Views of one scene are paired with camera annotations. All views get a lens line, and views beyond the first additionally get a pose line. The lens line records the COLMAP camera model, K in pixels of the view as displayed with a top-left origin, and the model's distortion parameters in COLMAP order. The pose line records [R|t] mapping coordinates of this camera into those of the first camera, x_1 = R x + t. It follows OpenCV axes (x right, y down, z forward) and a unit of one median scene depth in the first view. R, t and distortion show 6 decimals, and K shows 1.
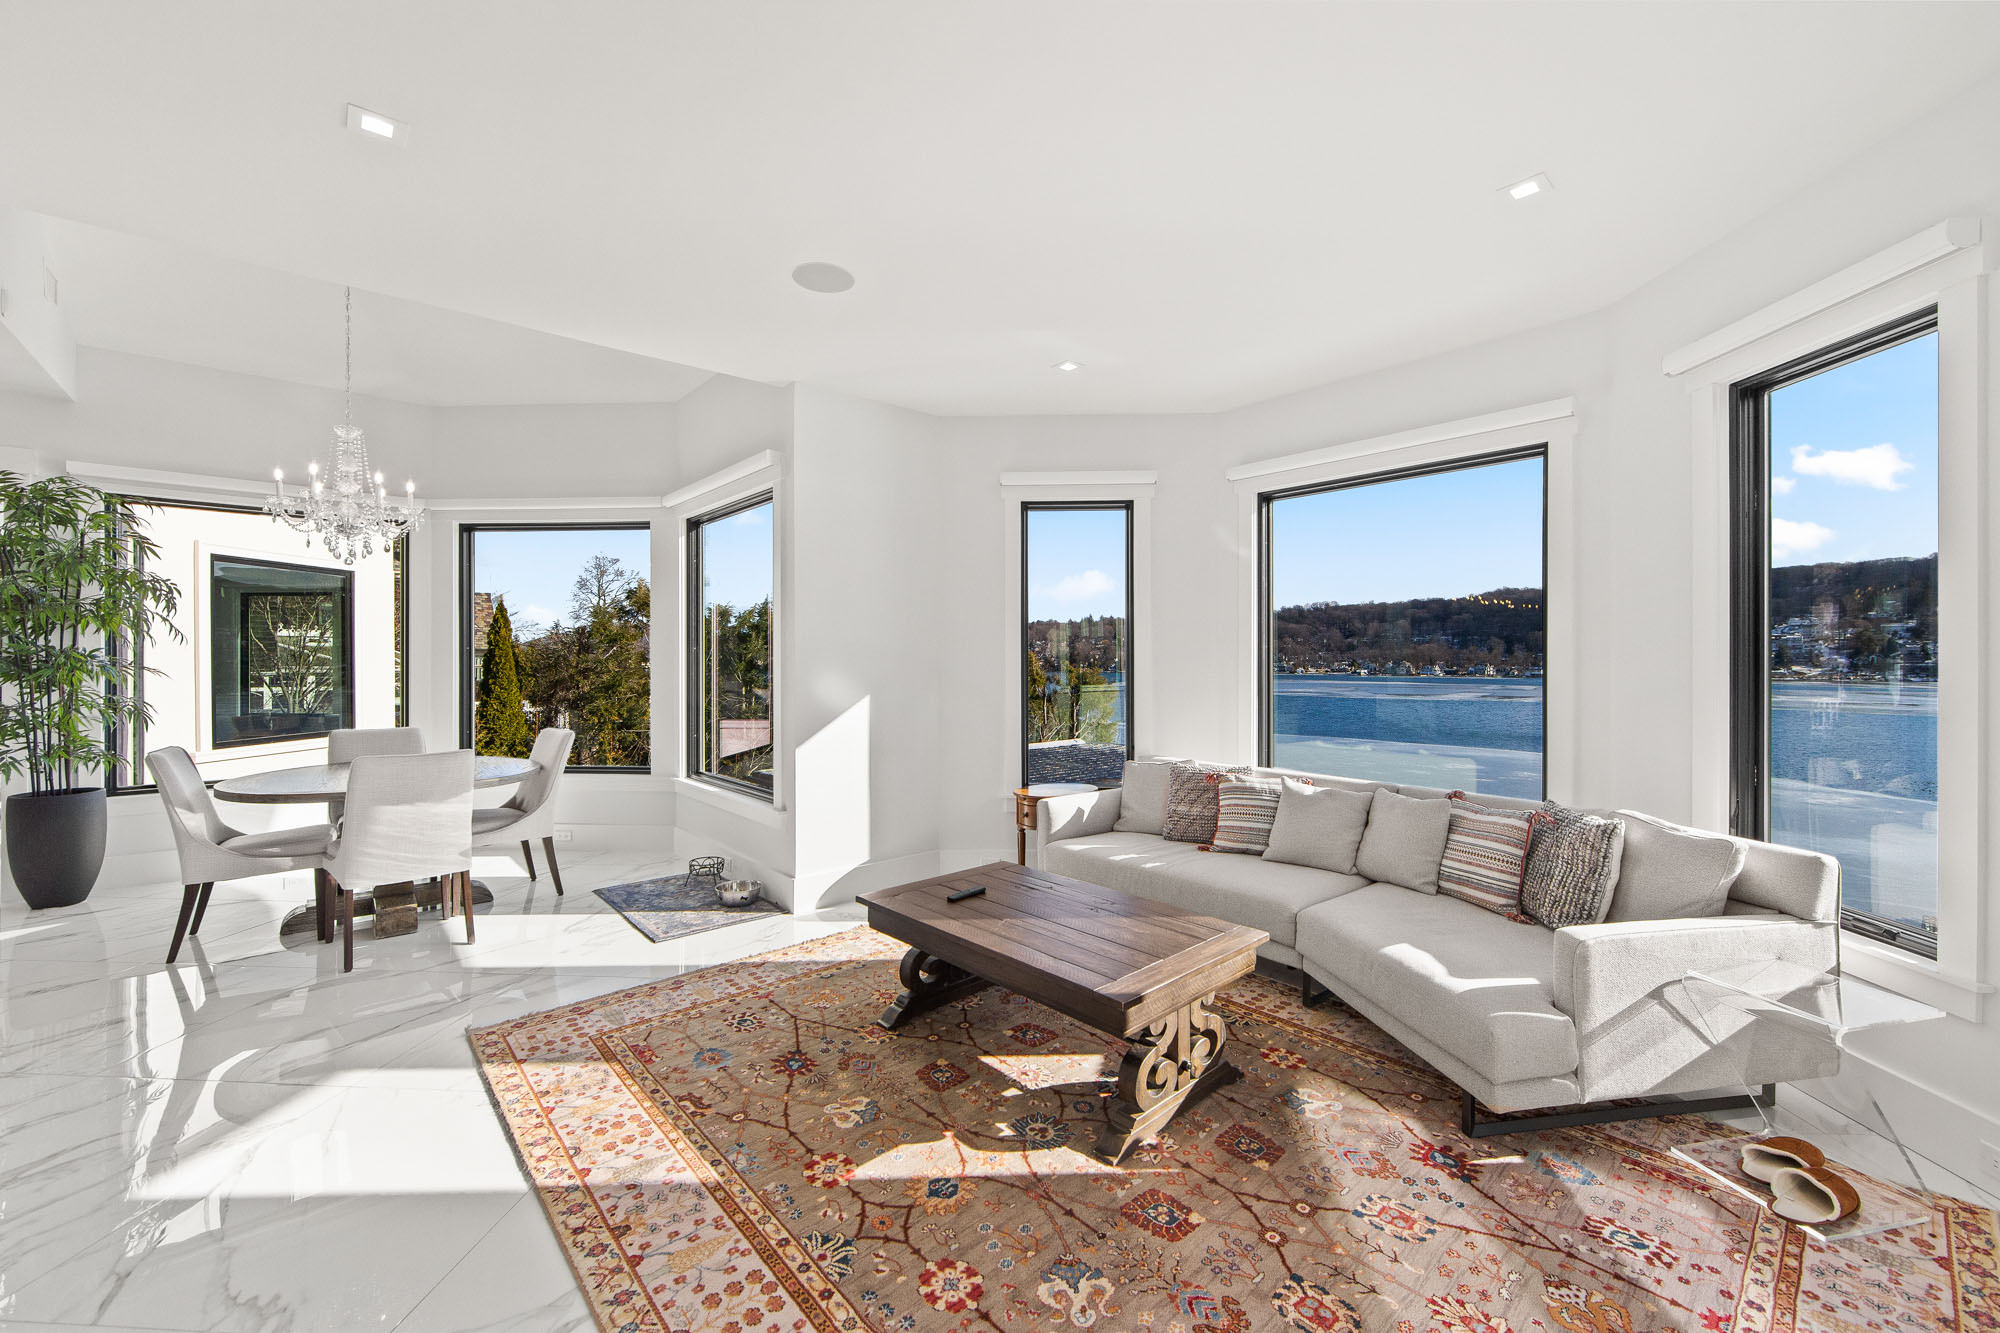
lens RADIAL K [[784.1, 0, 999.1], [0, 784.1, 661.9], [0, 0, 1]] dist [-0.001481, -0.000619]
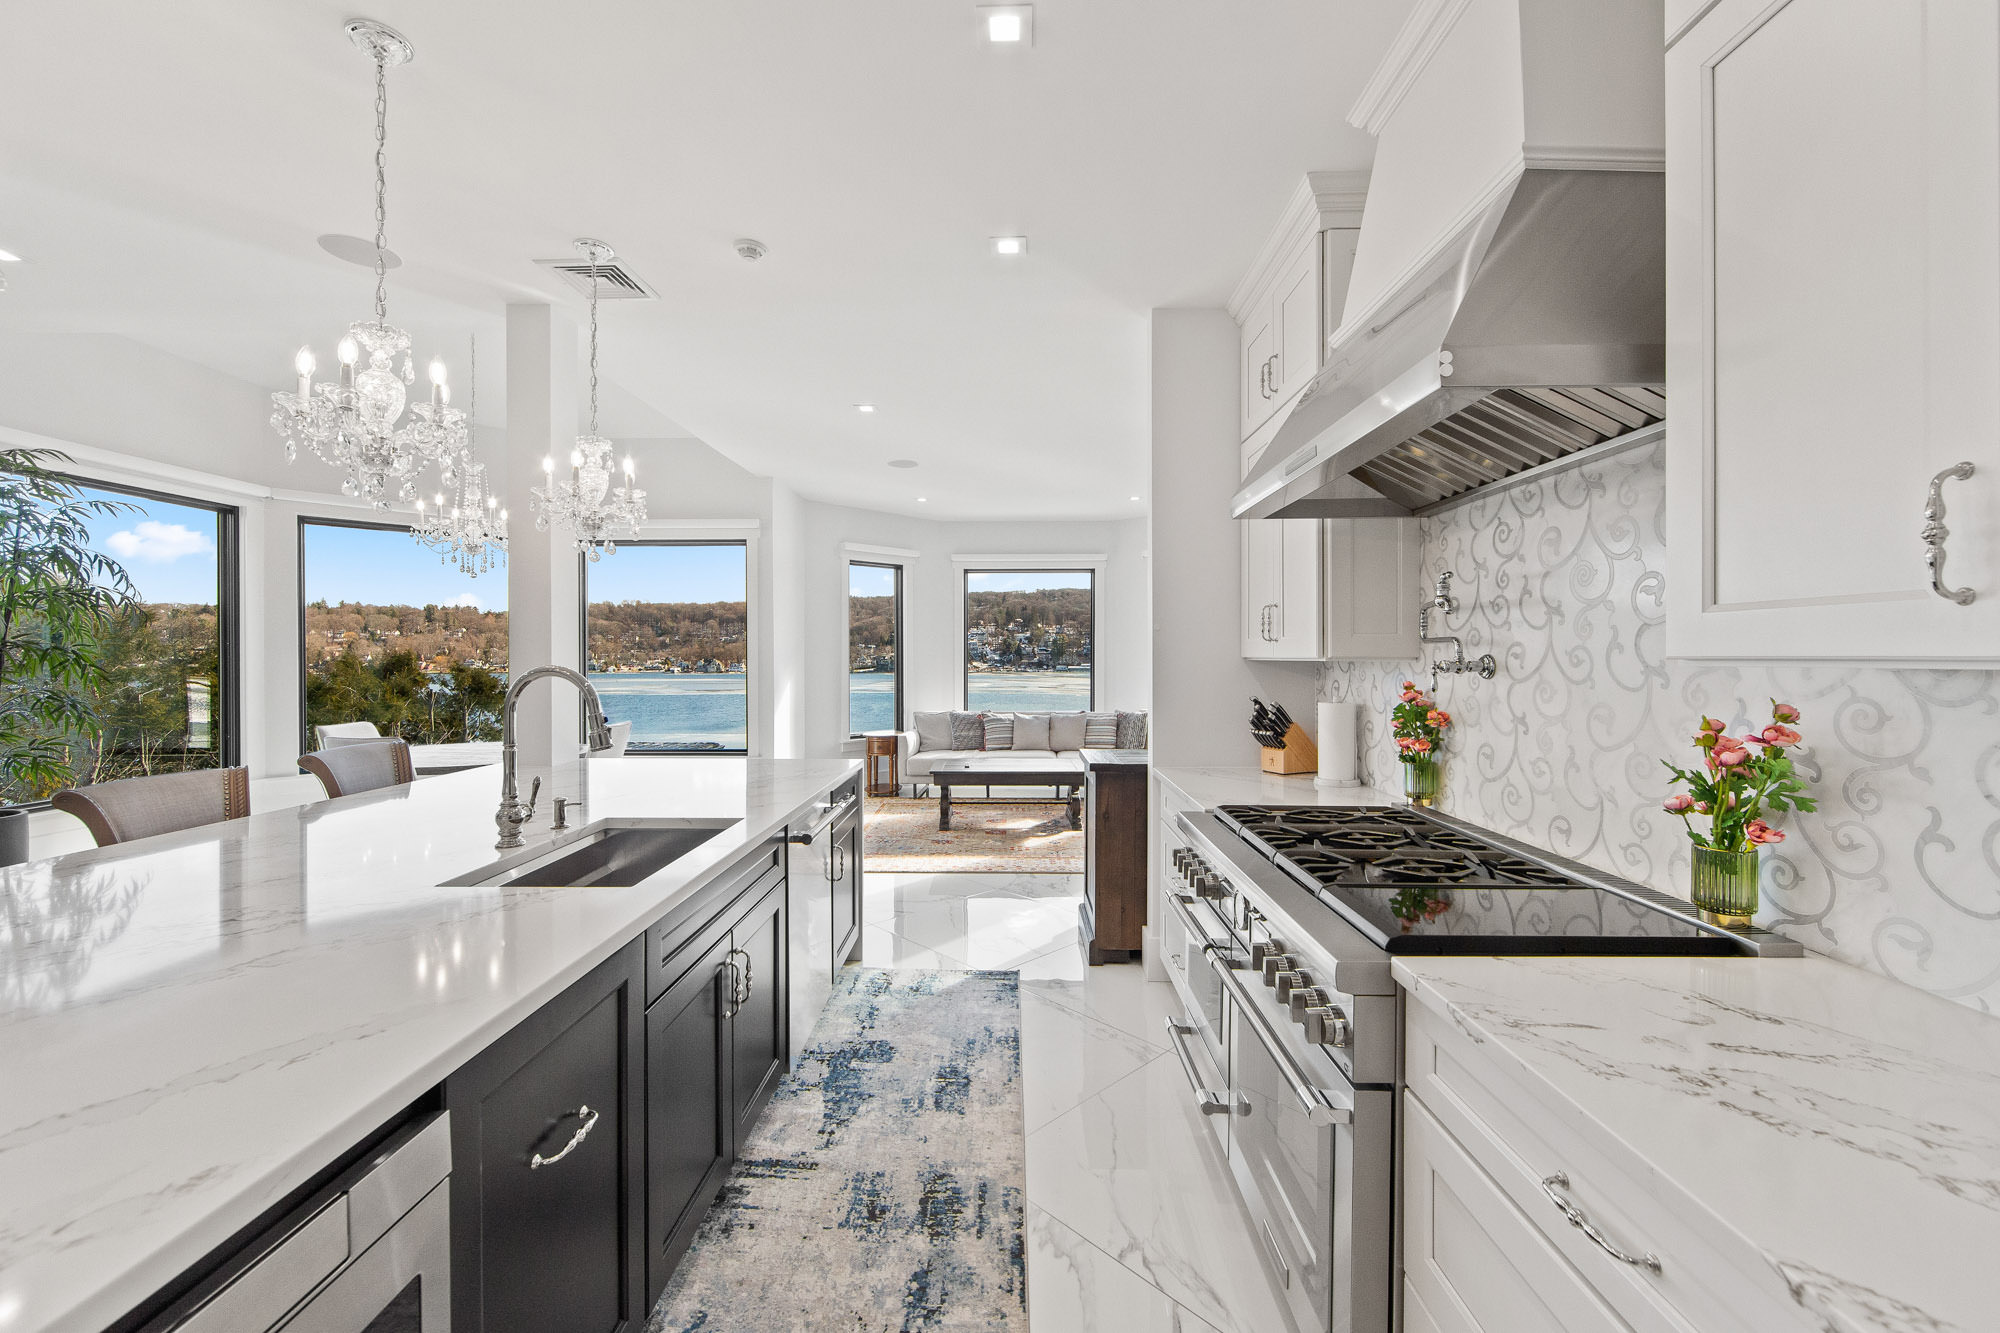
lens RADIAL K [[784.1, 0, 1004.3], [0, 784.1, 663.1], [0, 0, 1]] dist [-0.001481, -0.000619]
pose [[0.665085, -0.006922, 0.746736, -0.823034], [0.003924, 0.999976, 0.005775, 0.000190], [-0.746758, -0.000911, 0.665096, -0.266515]]
